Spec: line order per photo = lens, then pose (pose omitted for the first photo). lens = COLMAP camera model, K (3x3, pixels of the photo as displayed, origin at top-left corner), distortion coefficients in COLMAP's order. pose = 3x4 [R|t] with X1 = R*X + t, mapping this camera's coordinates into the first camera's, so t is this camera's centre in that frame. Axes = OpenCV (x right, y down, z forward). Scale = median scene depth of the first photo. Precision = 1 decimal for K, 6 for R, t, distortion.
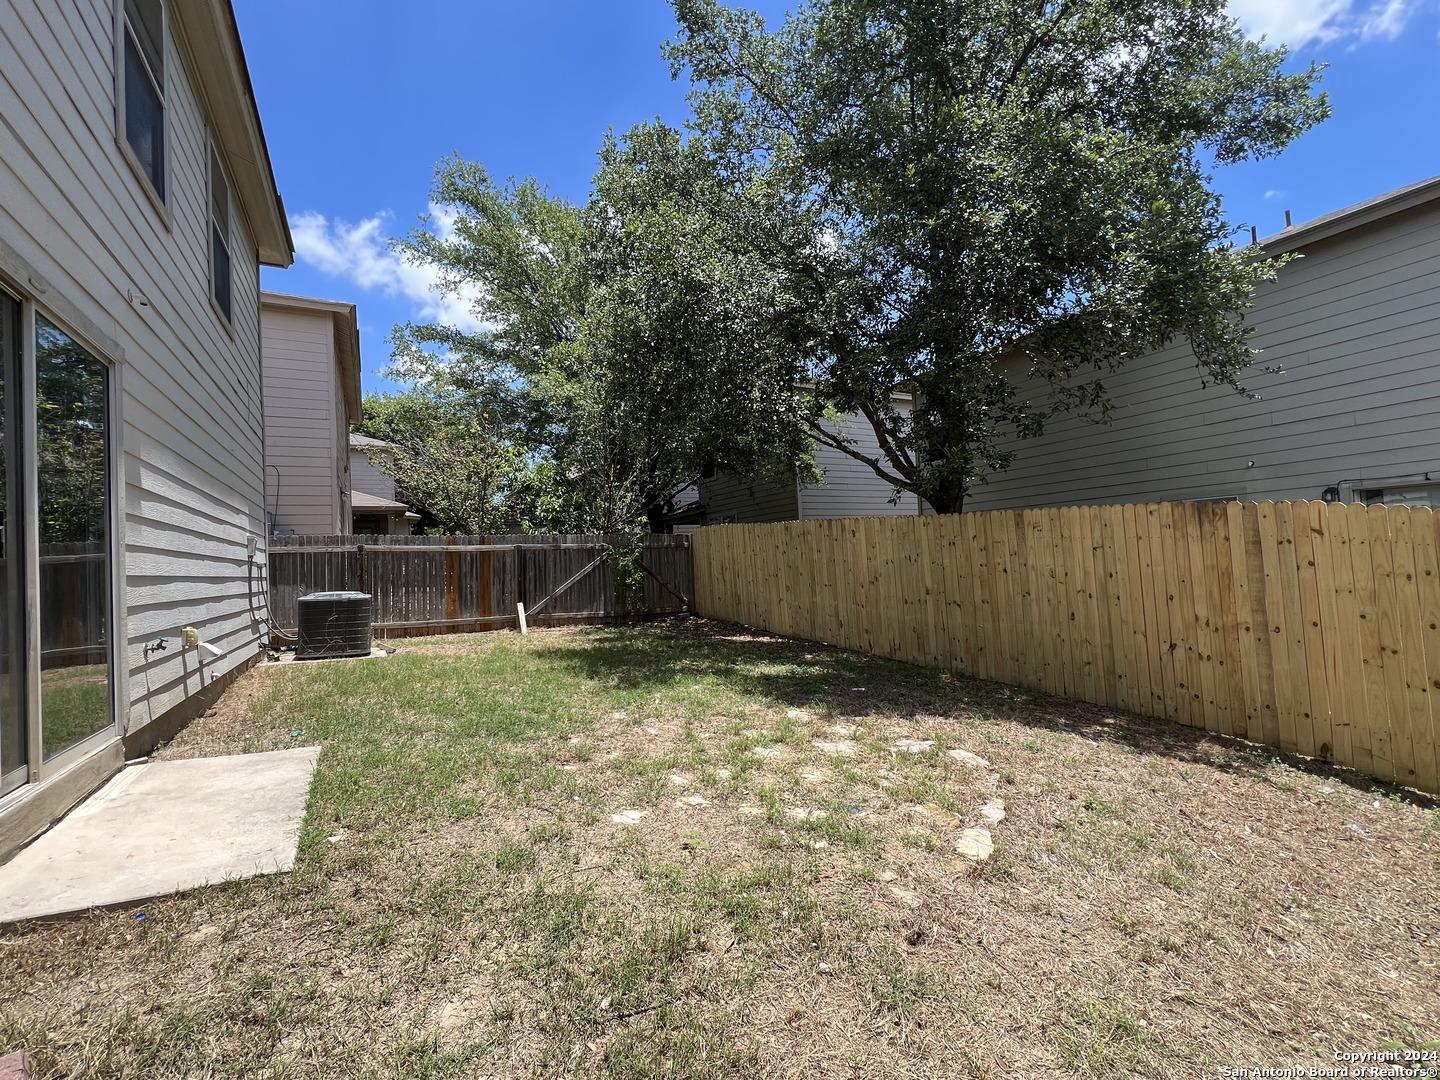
lens RADIAL K [[625.4, 0, 720.0], [0, 625.4, 540.0], [0, 0, 1]] dist [-0.001535, -0.000256]
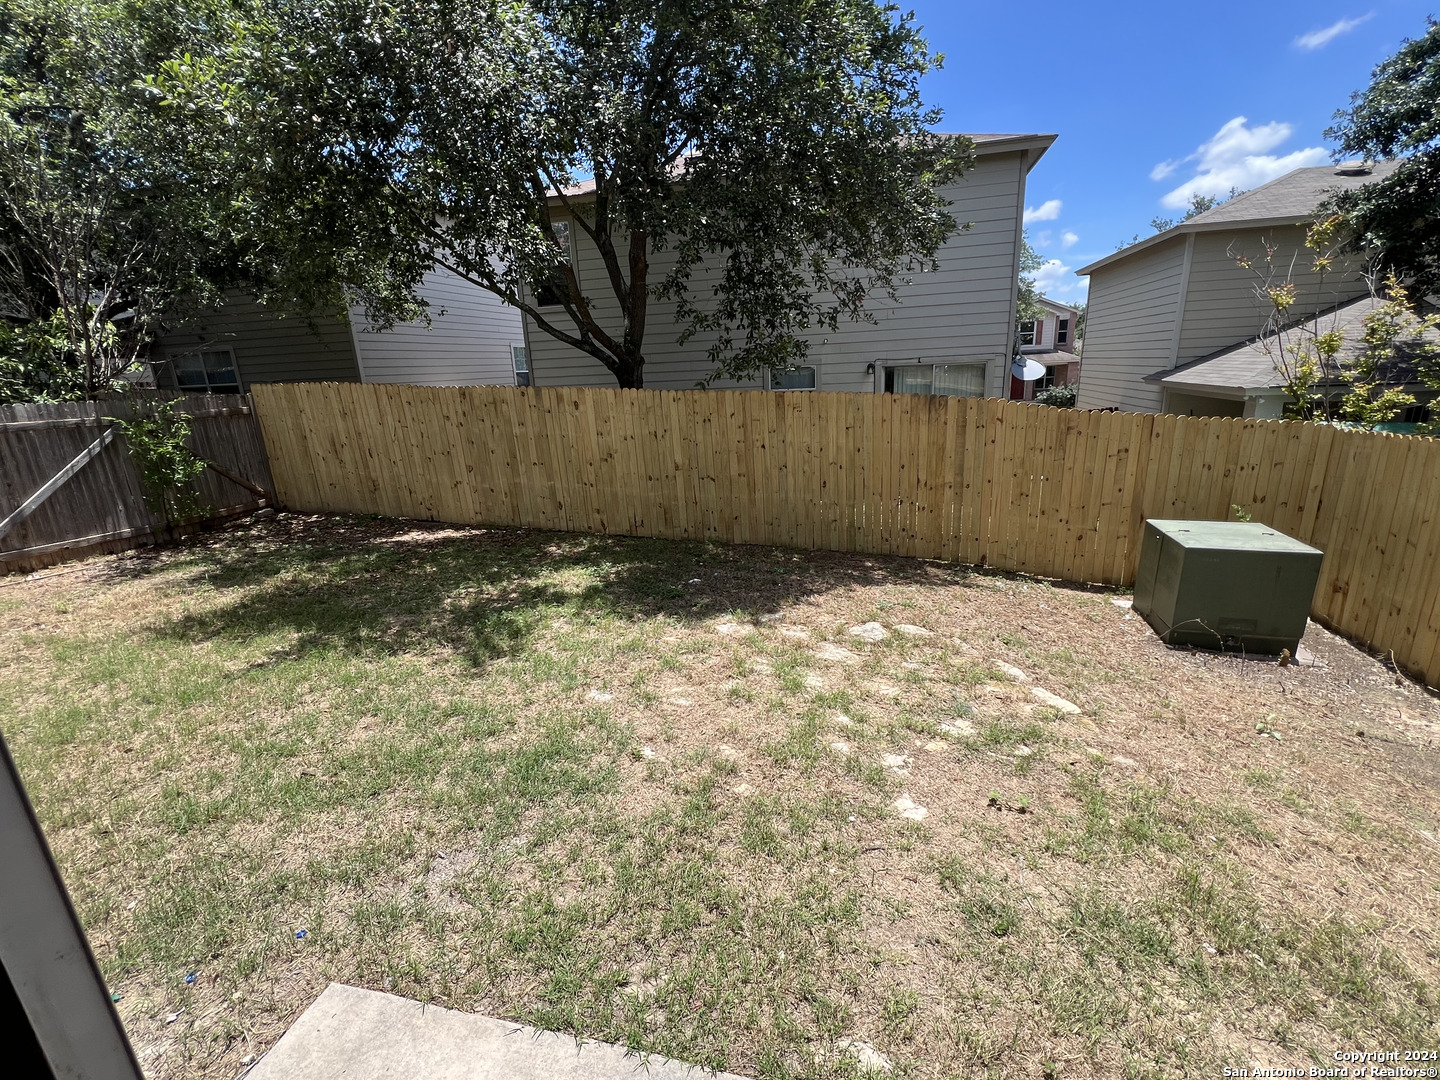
lens RADIAL K [[625.4, 0, 720.0], [0, 625.4, 540.0], [0, 0, 1]] dist [-0.001535, -0.000256]
pose [[0.688056, -0.180267, 0.702910, -0.418334], [-0.012015, 0.965690, 0.259421, -0.080069], [-0.725558, -0.186942, 0.662283, 0.304593]]
